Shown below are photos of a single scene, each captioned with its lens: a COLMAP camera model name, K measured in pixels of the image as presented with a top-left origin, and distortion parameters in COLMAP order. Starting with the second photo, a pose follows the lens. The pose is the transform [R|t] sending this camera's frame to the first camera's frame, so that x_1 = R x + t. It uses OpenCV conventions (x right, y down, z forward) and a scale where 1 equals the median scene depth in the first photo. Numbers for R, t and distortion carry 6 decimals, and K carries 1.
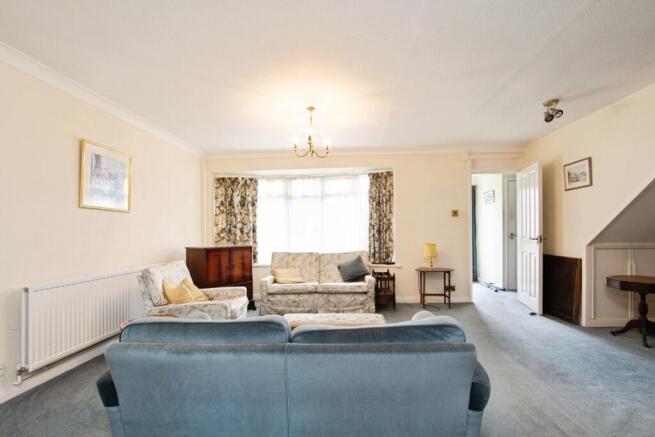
lens RADIAL K [[293.9, 0, 333.0], [0, 293.9, 227.3], [0, 0, 1]] dist [-0.003580, 0.000653]
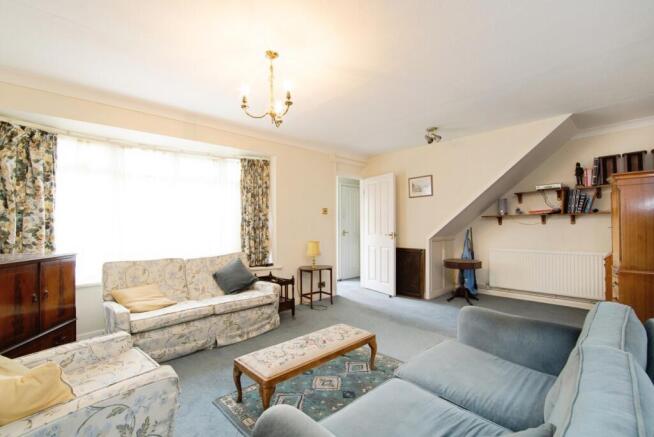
lens RADIAL K [[293.4, 0, 328.8], [0, 293.4, 219.2], [0, 0, 1]] dist [-0.003580, 0.000653]
pose [[0.708331, 0.026085, 0.705398, -0.303637], [-0.011903, 0.999616, -0.025013, 0.006344], [-0.705780, 0.009321, 0.708370, 0.258360]]
